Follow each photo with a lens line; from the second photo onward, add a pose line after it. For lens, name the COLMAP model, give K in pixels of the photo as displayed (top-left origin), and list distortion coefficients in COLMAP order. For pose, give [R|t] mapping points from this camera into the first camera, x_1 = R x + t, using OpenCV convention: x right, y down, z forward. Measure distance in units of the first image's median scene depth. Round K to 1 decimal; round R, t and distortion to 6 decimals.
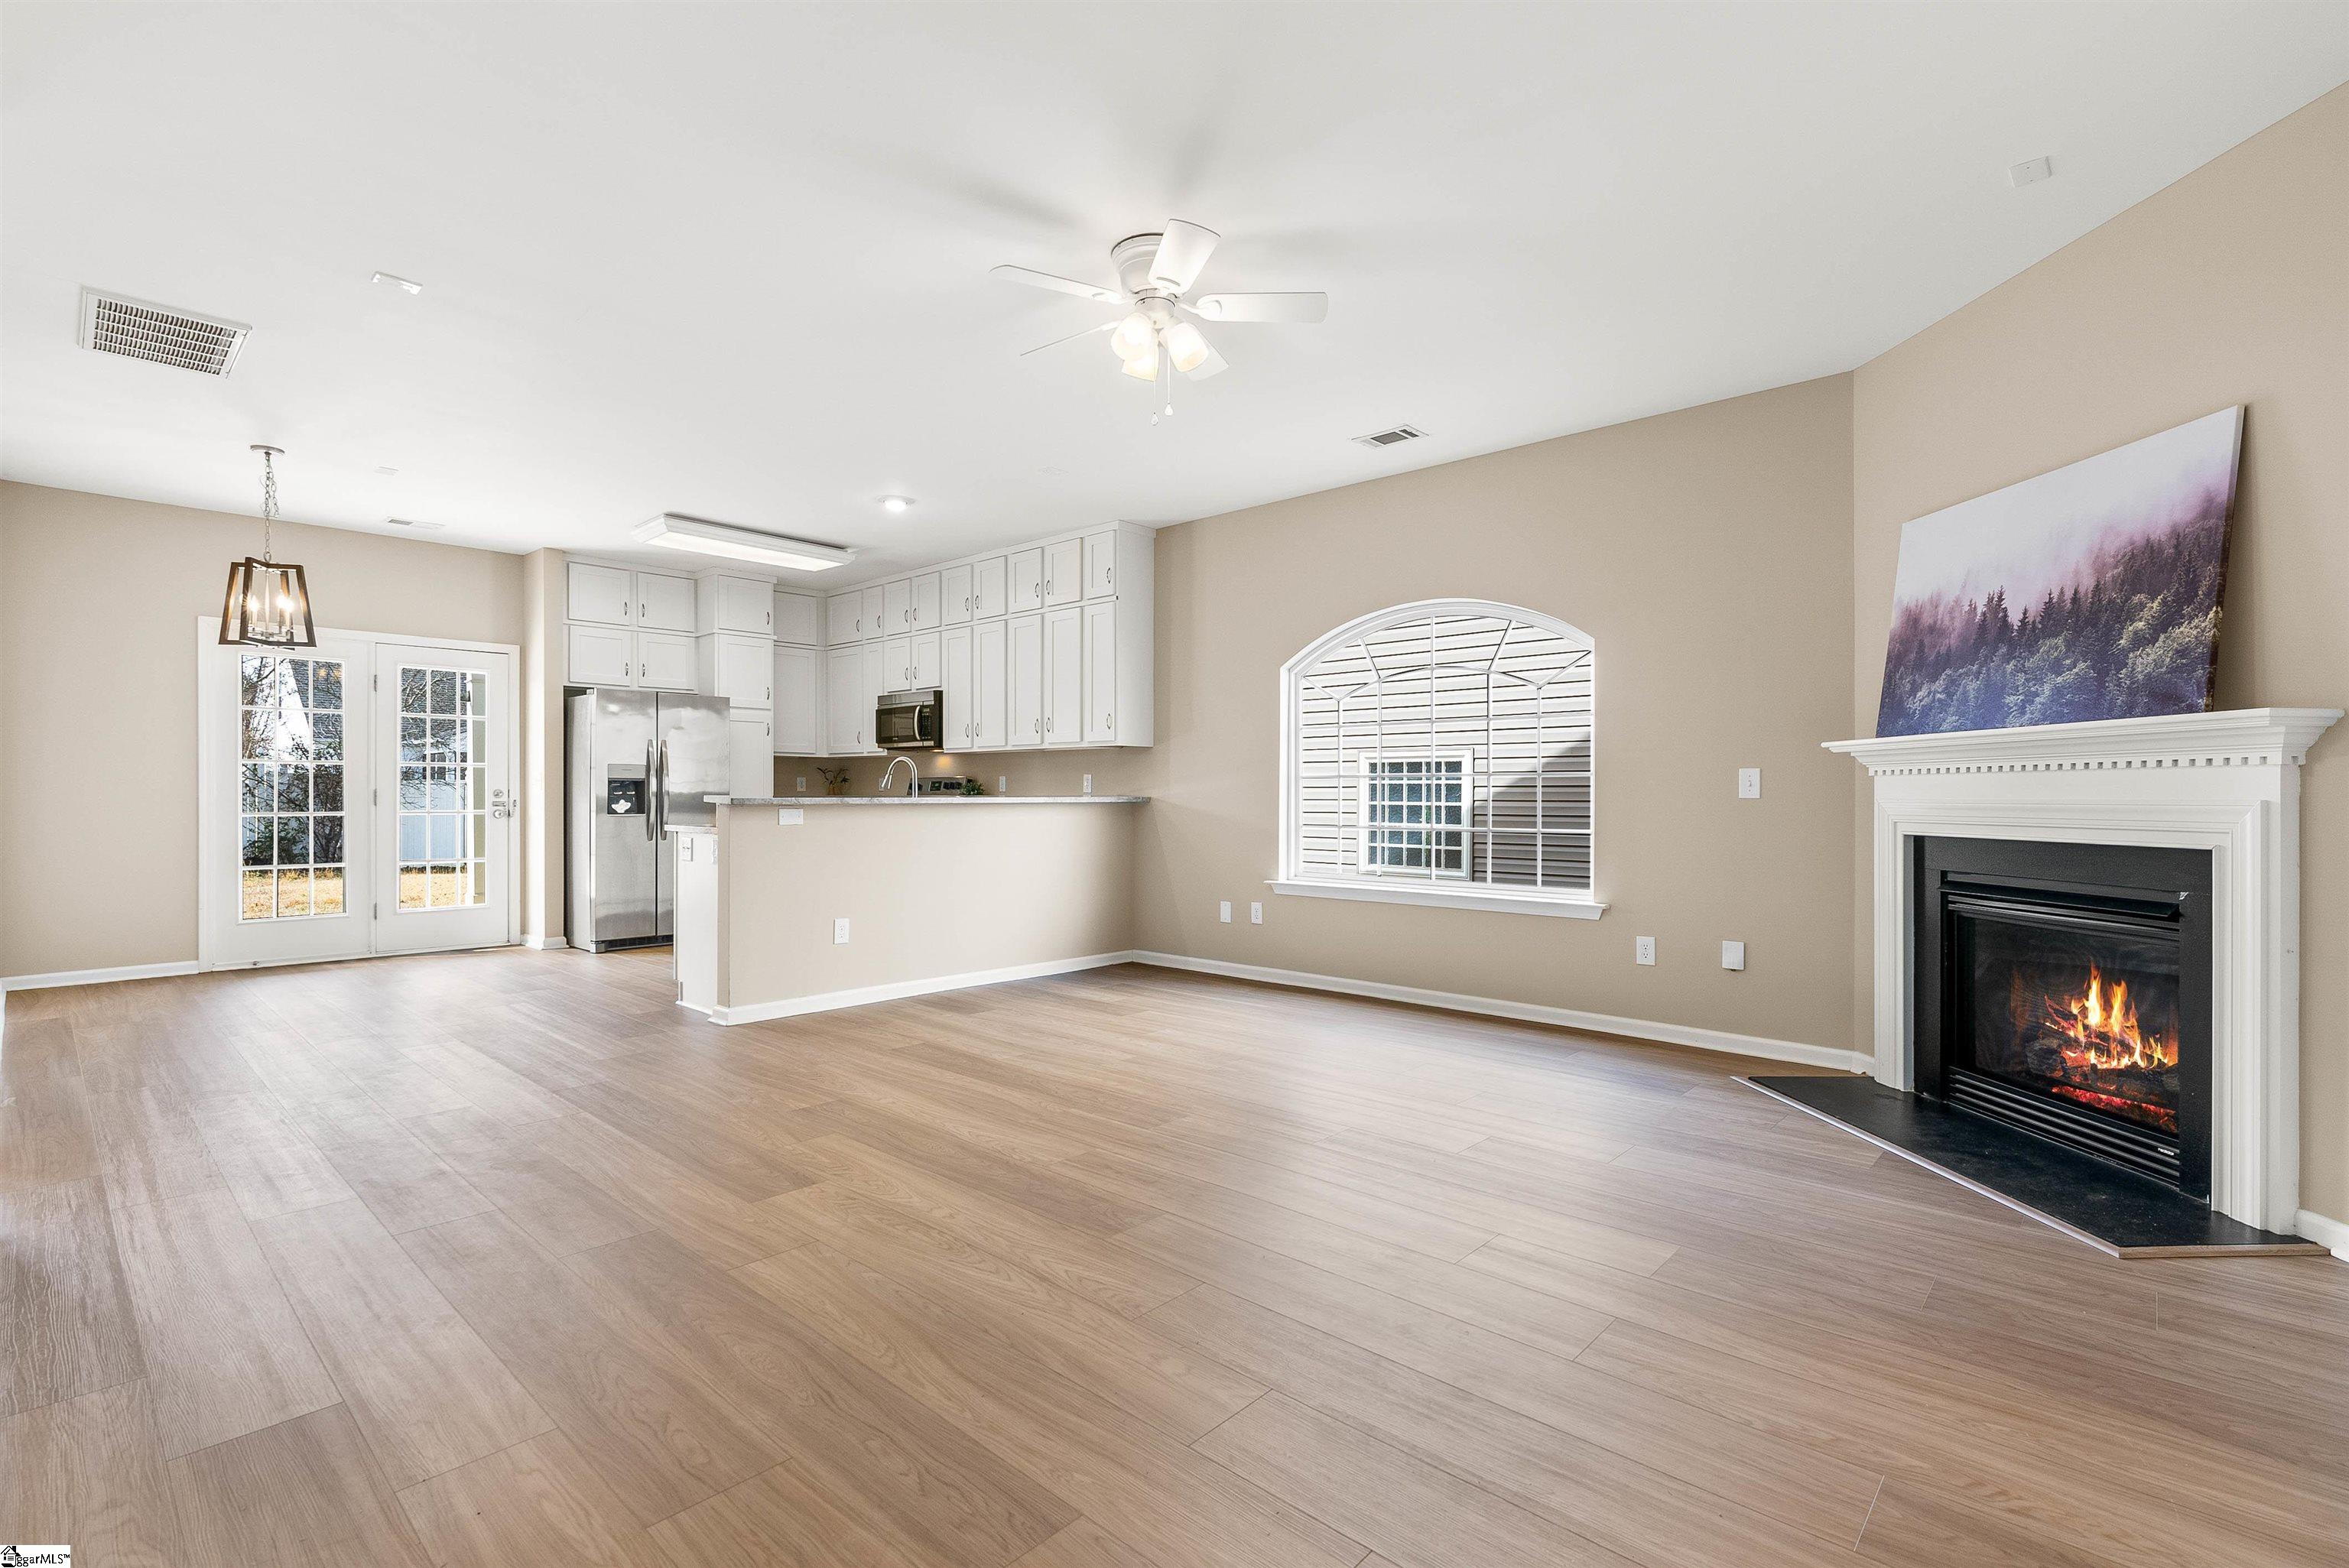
lens RADIAL K [[1067.7, 0, 1171.1], [0, 1067.7, 798.1], [0, 0, 1]] dist [-0.002566, 0.000628]
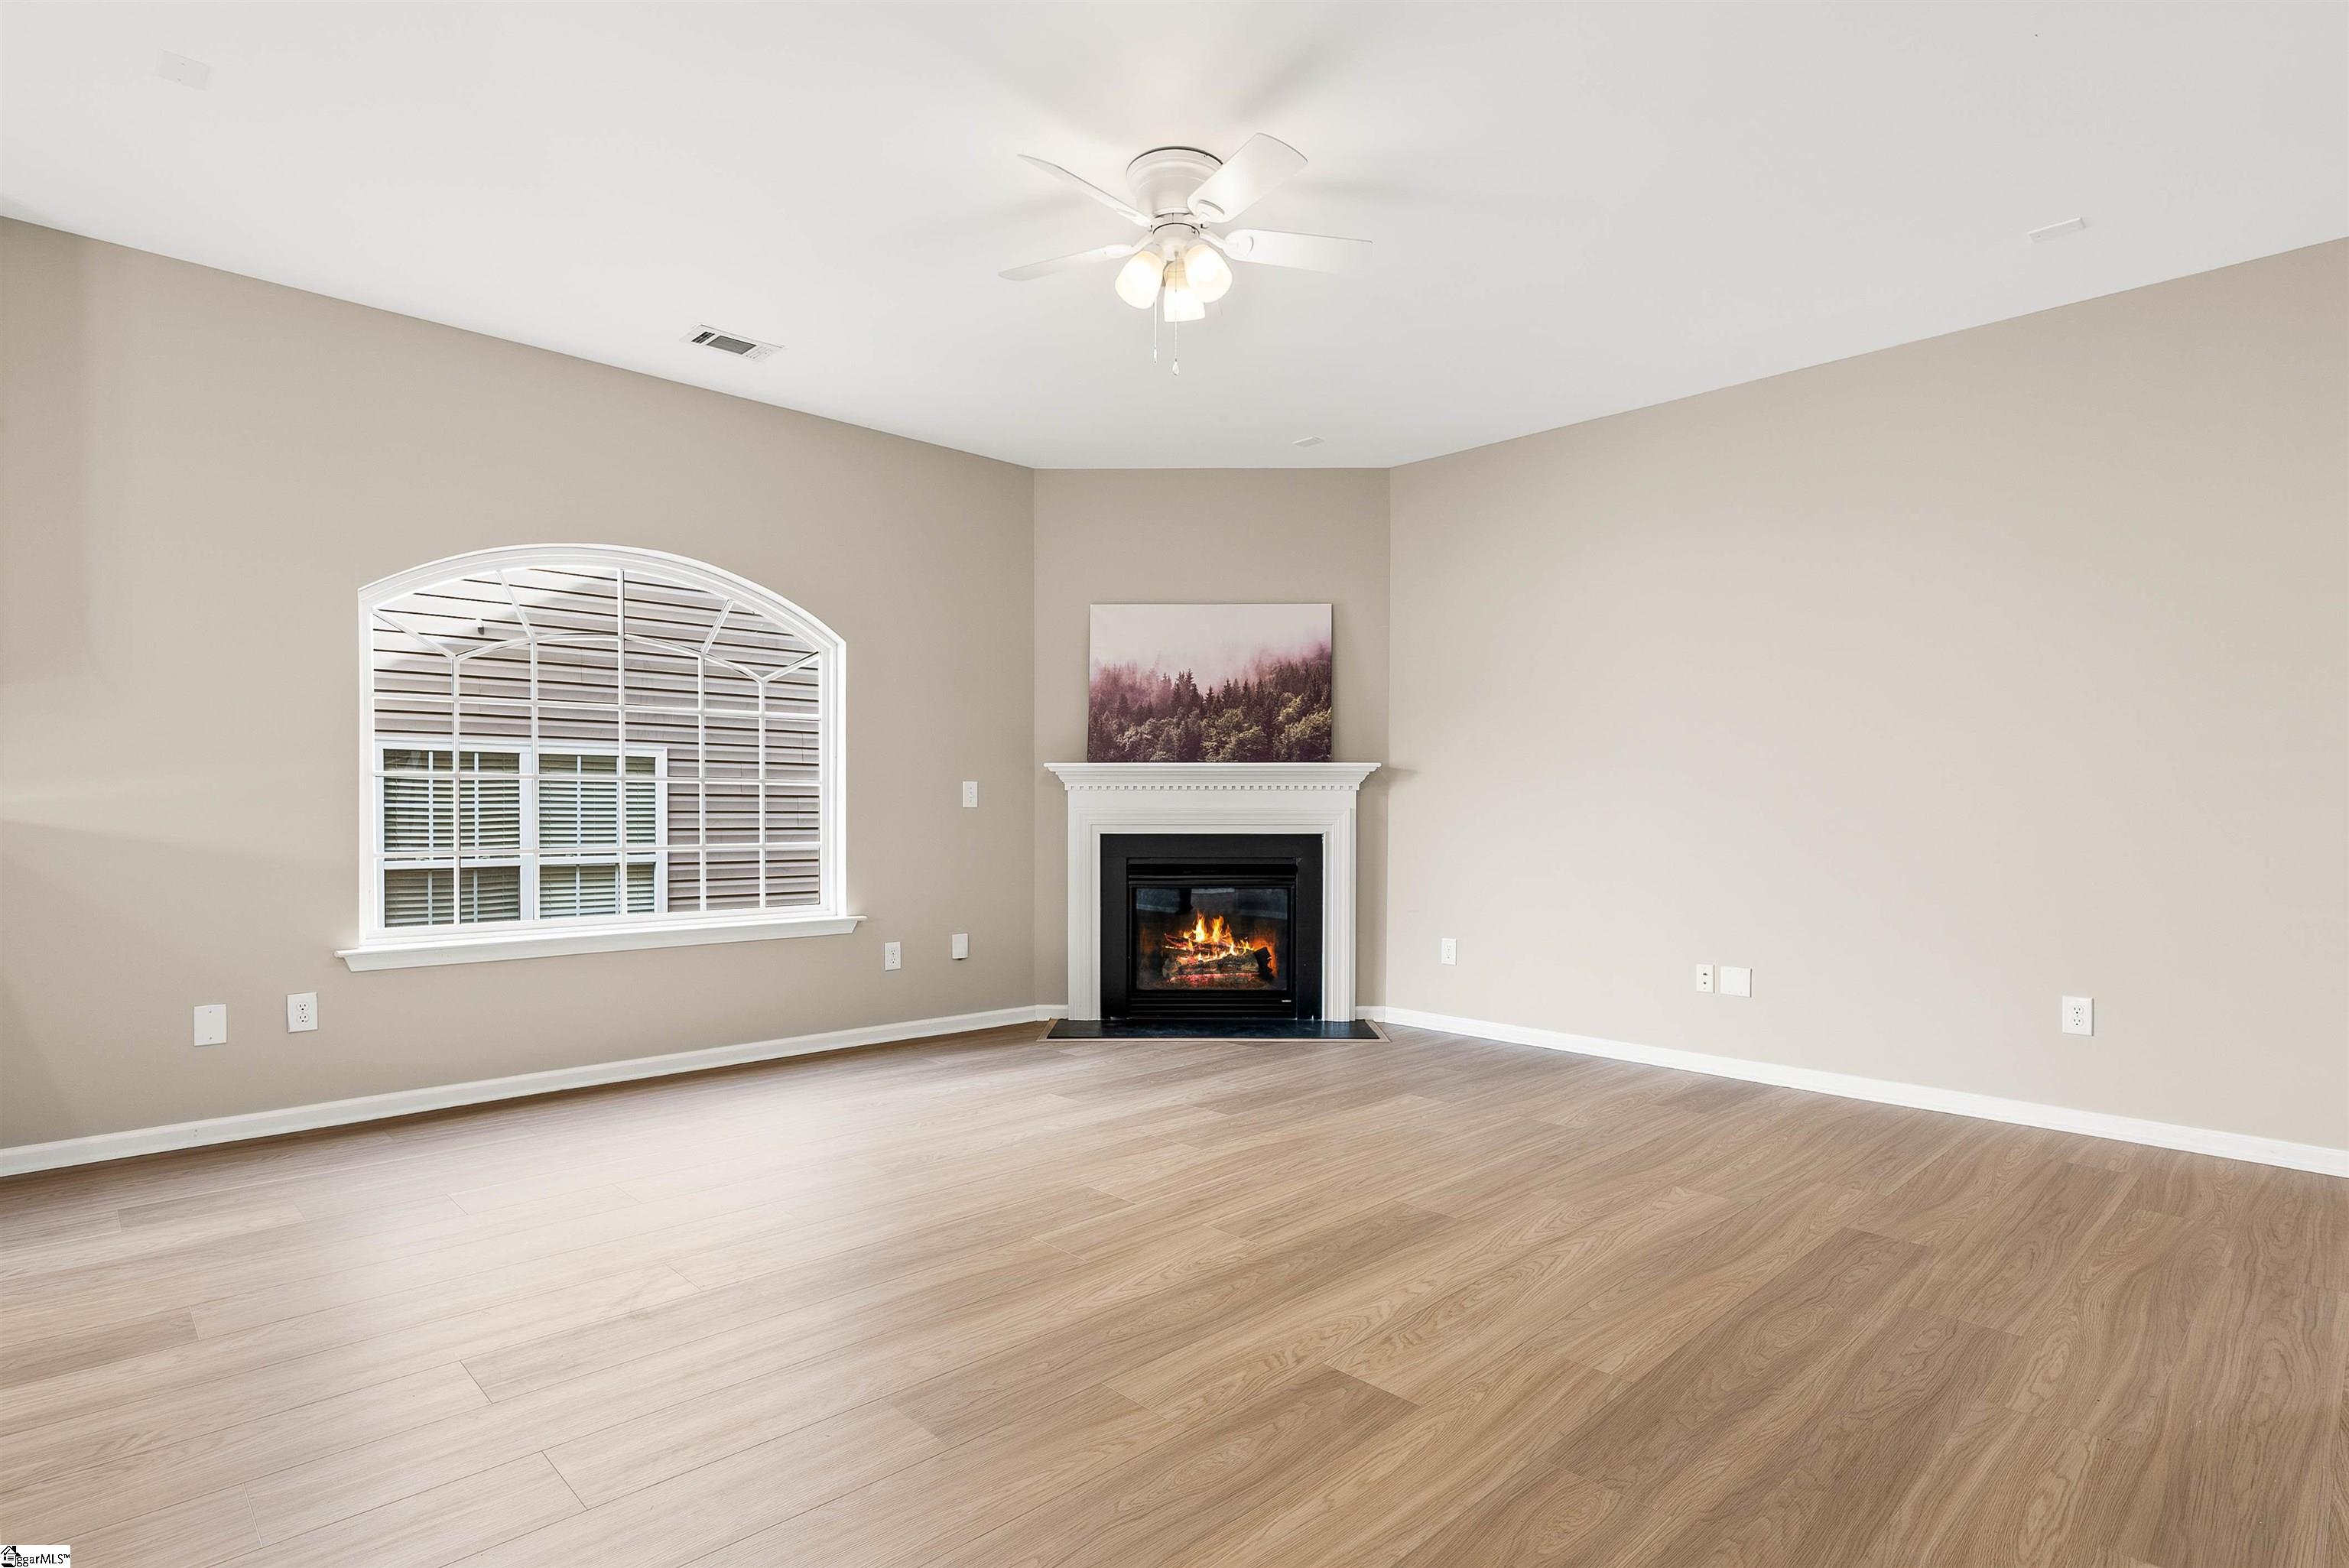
lens RADIAL K [[1202.6, 0, 1171.0], [0, 1202.6, 830.1], [0, 0, 1]] dist [-0.009150, -0.000323]
pose [[0.057312, -0.019467, 0.998166, -0.608355], [0.002351, 0.999810, 0.019364, -0.000166], [-0.998354, 0.001237, 0.057347, 0.586258]]
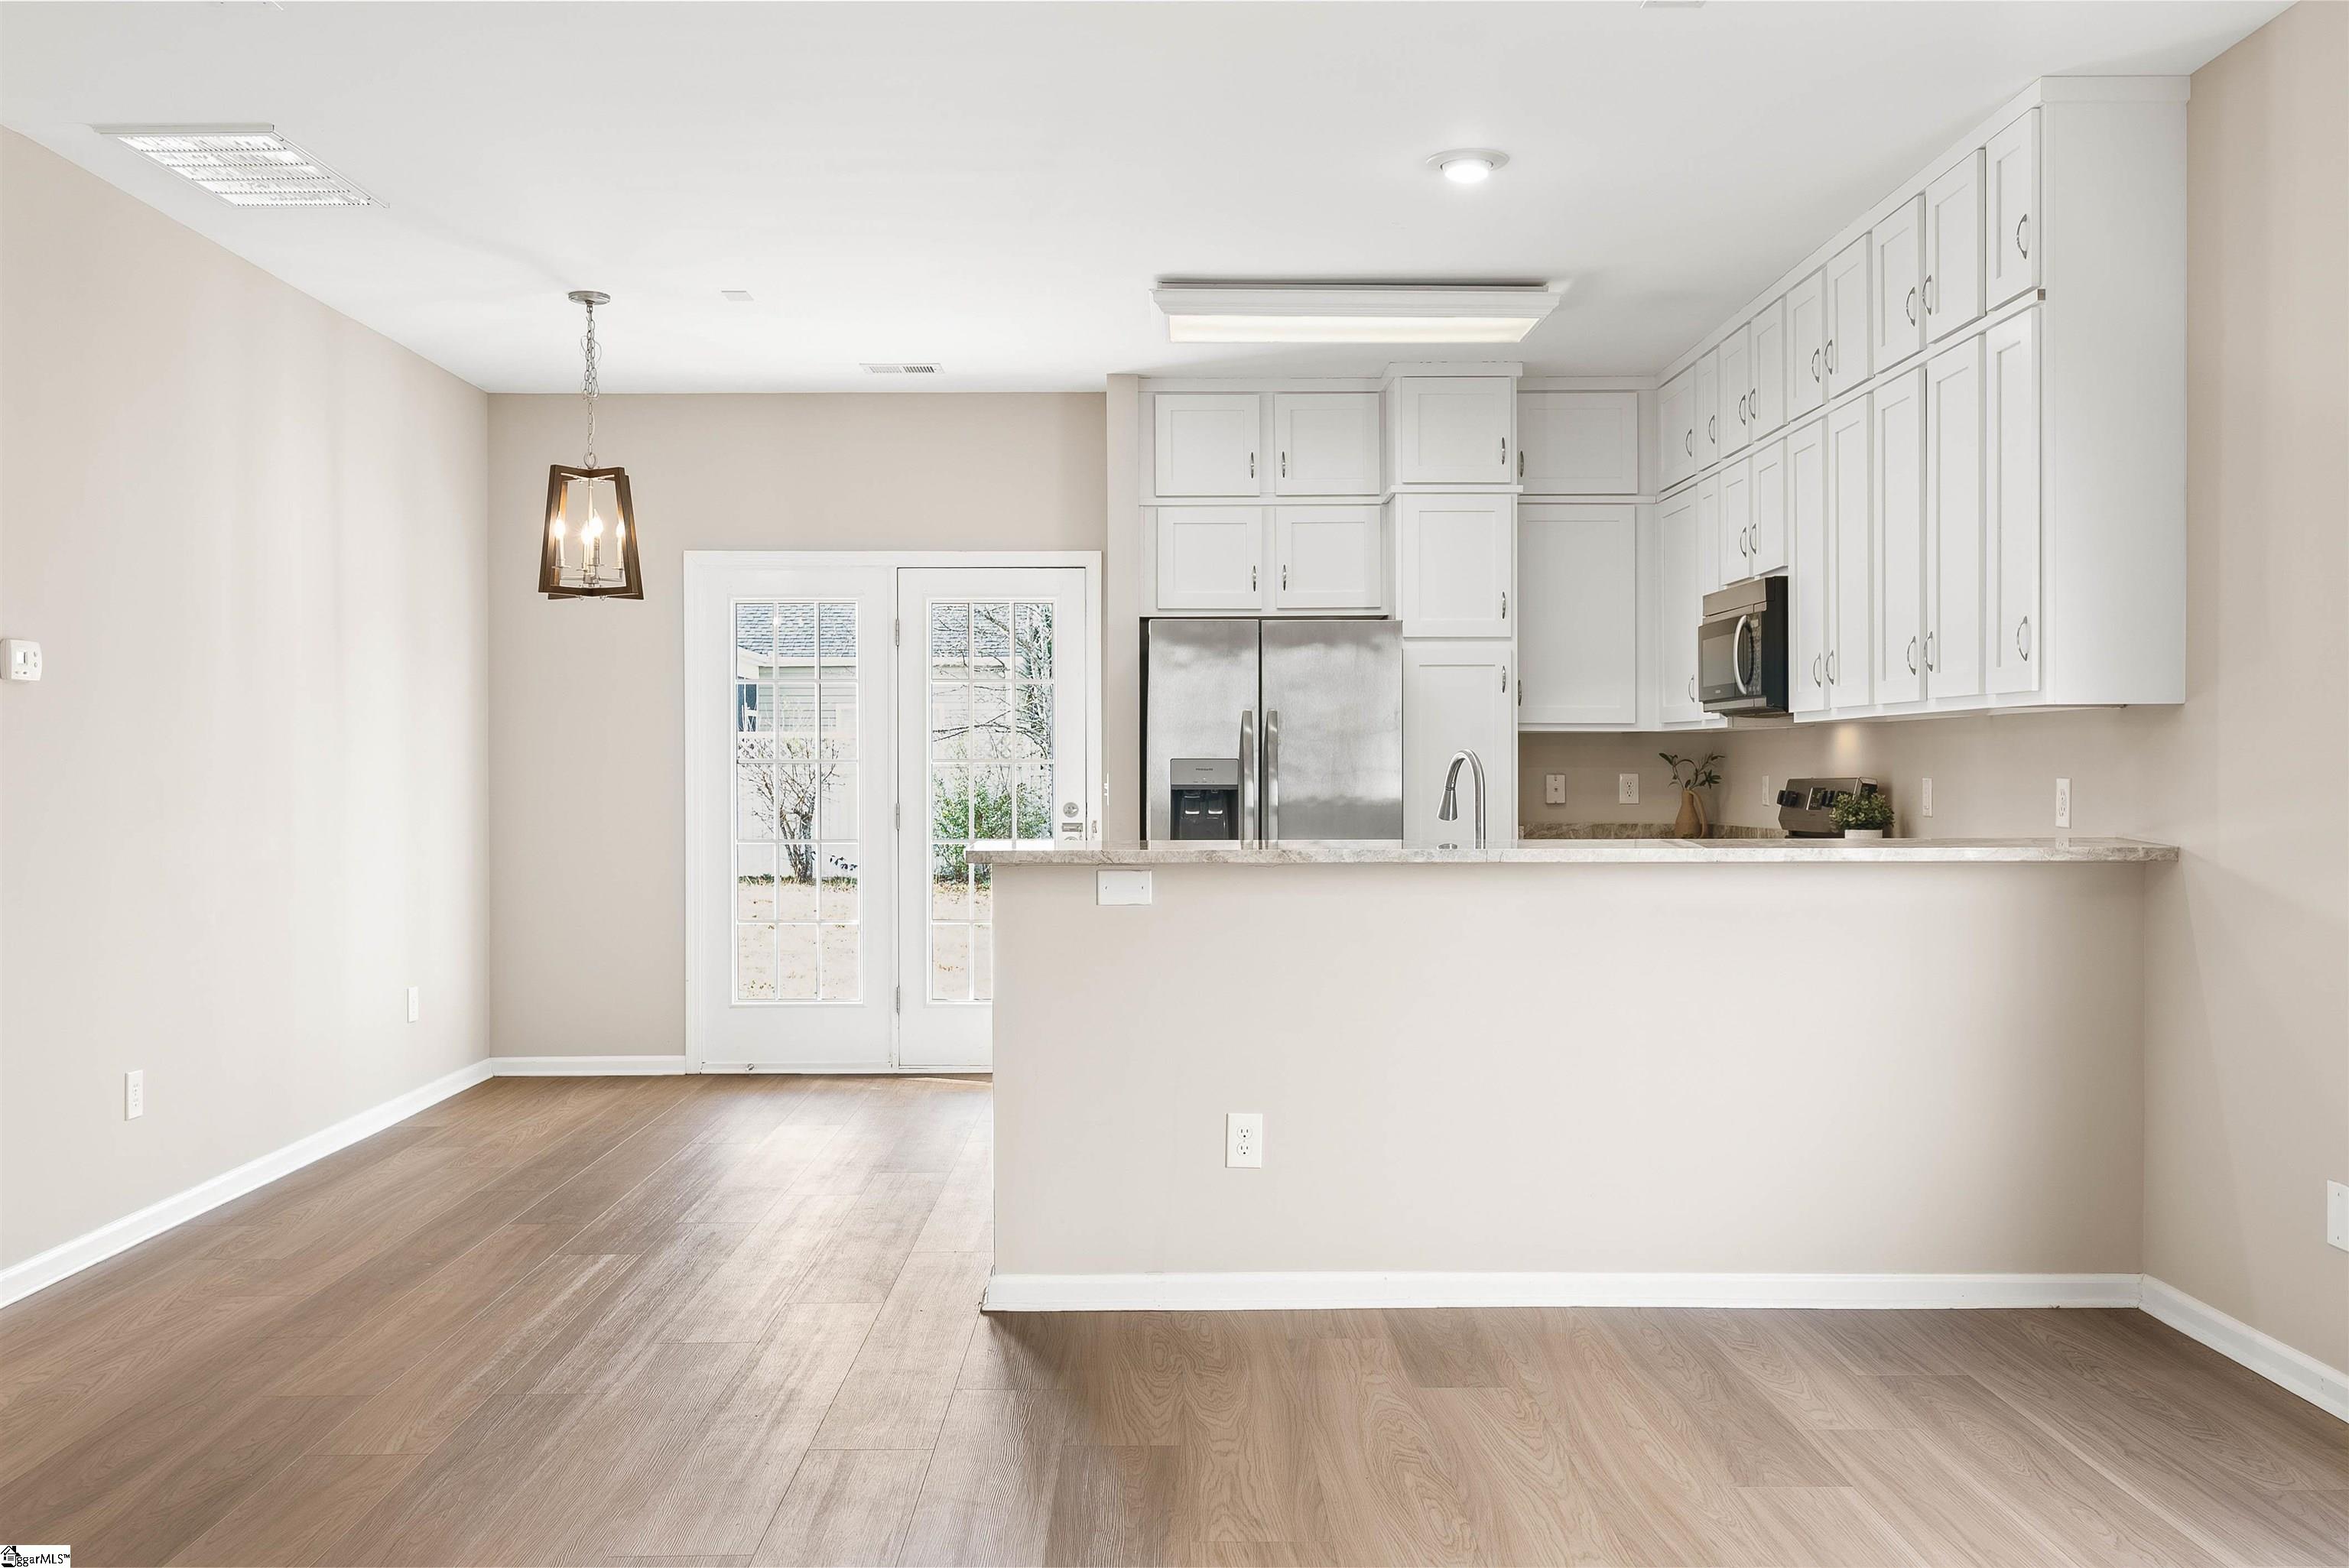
lens RADIAL K [[2062.7, 0, 1174.5], [0, 2062.7, 784.0], [0, 0, 1]] dist [0.017602, 0.005739]
pose [[0.687269, 0.002116, -0.726400, 0.314508], [0.000131, 0.999995, 0.003036, -0.030202], [0.726403, -0.002182, 0.687265, 0.377407]]
